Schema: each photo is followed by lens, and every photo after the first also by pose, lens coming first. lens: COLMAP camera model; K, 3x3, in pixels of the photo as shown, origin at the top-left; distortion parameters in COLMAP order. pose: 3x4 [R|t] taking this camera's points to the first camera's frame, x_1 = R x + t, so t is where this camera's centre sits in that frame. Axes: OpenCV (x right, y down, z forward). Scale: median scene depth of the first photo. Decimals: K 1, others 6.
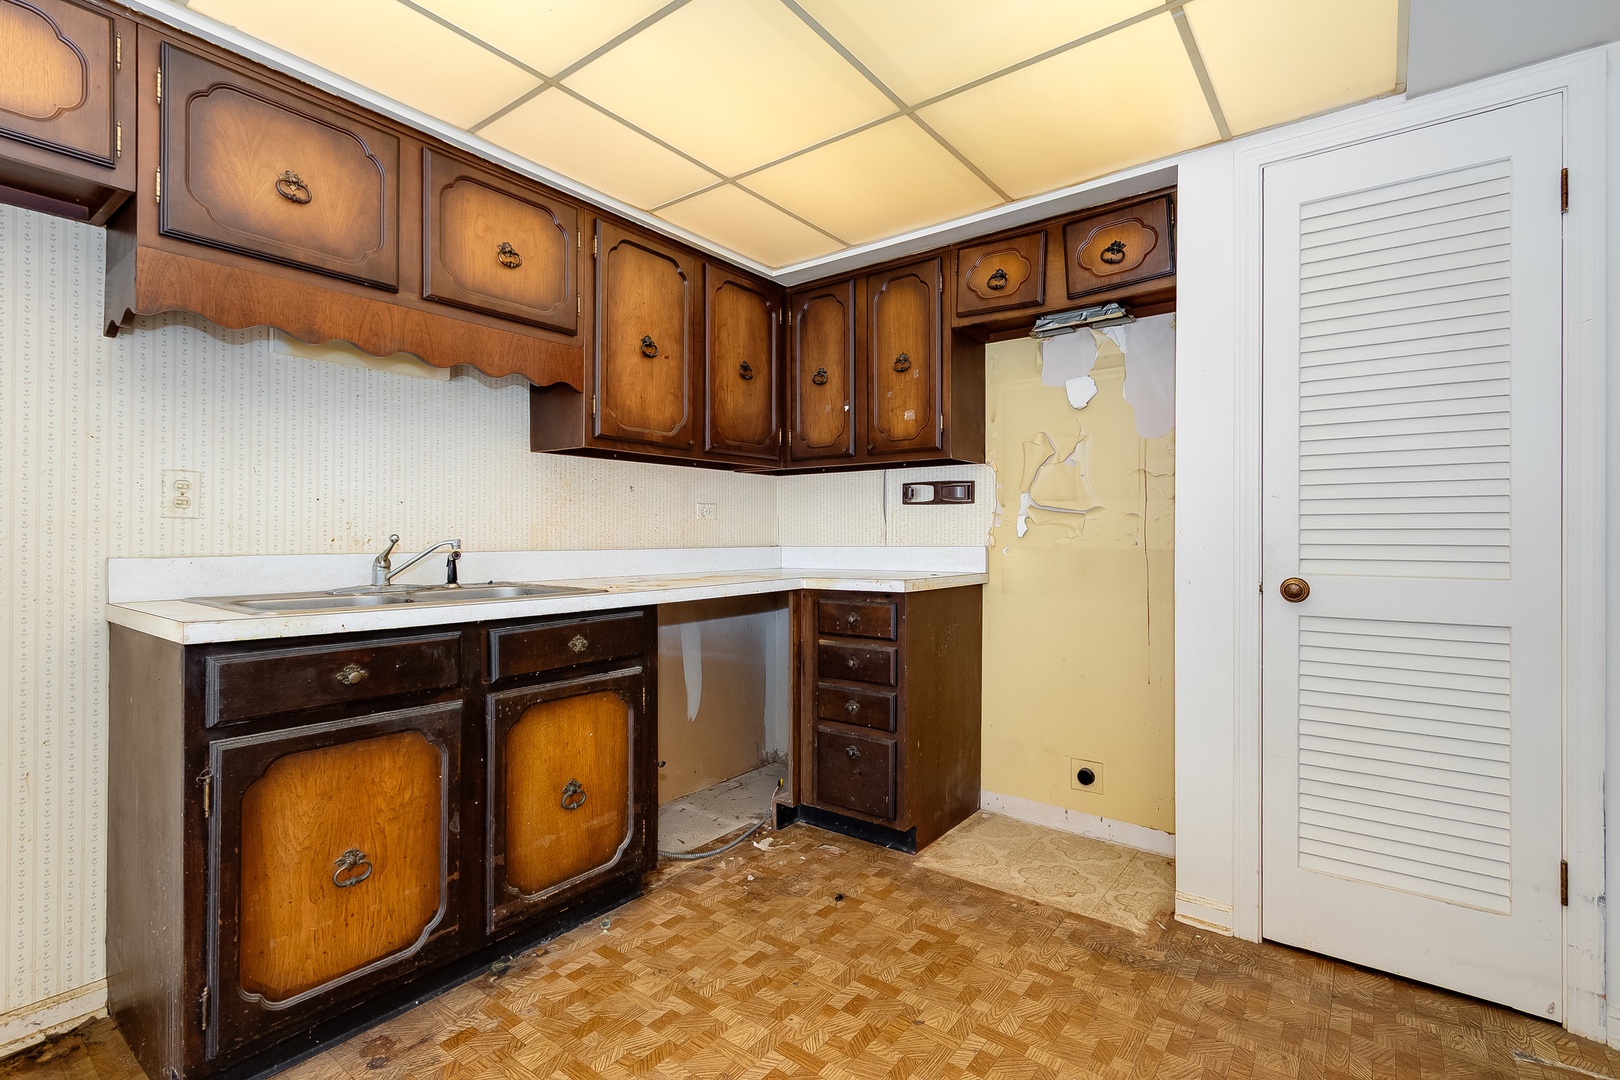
lens RADIAL K [[743.6, 0, 802.9], [0, 743.6, 539.5], [0, 0, 1]] dist [0.008916, -0.005873]
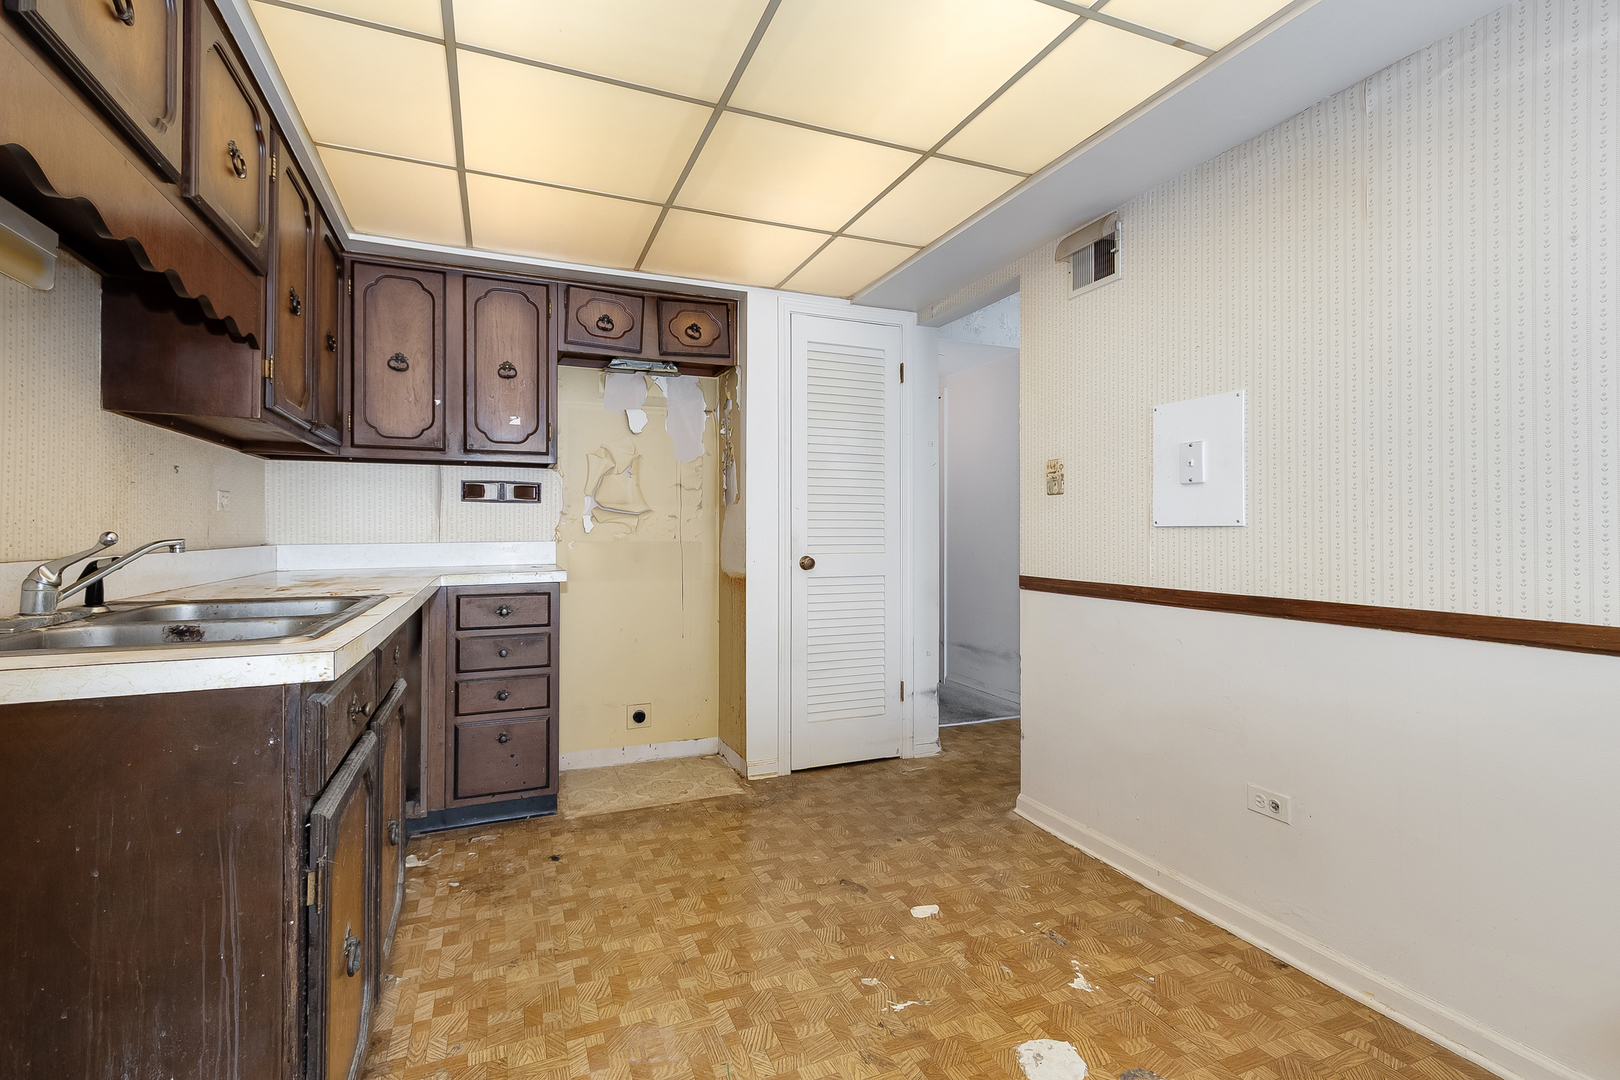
lens RADIAL K [[743.6, 0, 802.9], [0, 743.6, 539.5], [0, 0, 1]] dist [0.008916, -0.005873]
pose [[0.492969, -0.011181, 0.869975, -0.765840], [0.004113, 0.999936, 0.010520, -0.005447], [-0.870037, -0.001608, 0.492984, 0.137234]]
